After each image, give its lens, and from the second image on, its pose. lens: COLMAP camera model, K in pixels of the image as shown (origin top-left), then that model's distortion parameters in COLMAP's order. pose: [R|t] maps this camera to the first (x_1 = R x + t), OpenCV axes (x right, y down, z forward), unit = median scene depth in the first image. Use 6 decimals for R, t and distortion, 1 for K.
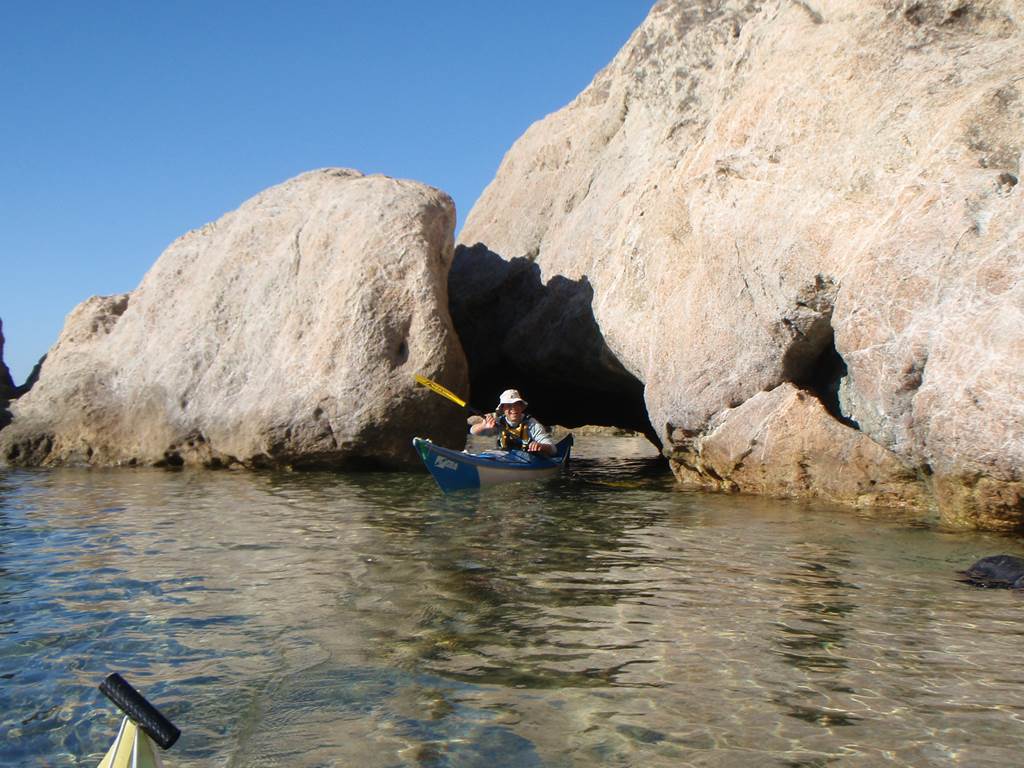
lens RADIAL K [[768.3, 0, 512.0], [0, 768.3, 384.0], [0, 0, 1]] dist [0.000007, -0.005012]
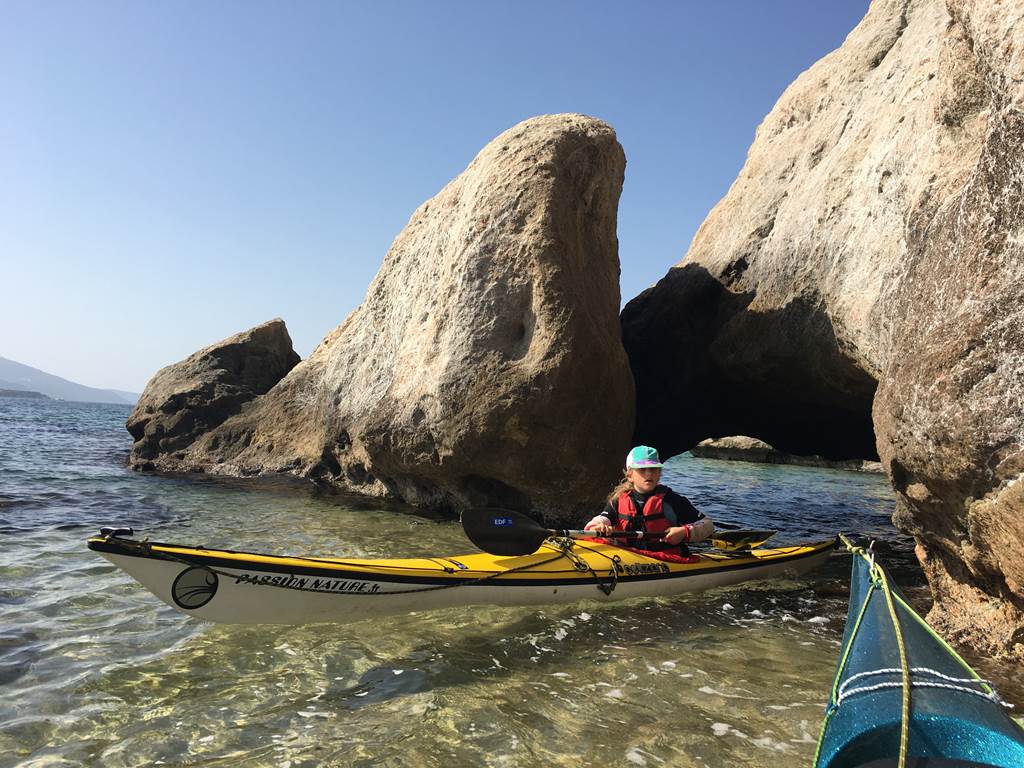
lens RADIAL K [[768.3, 0, 512.0], [0, 768.3, 384.0], [0, 0, 1]] dist [0.000007, -0.005012]
pose [[0.938501, 0.039503, -0.343010, 0.097146], [-0.048338, 0.998682, -0.017241, 0.015845], [0.341877, 0.032762, 0.939174, 0.331178]]
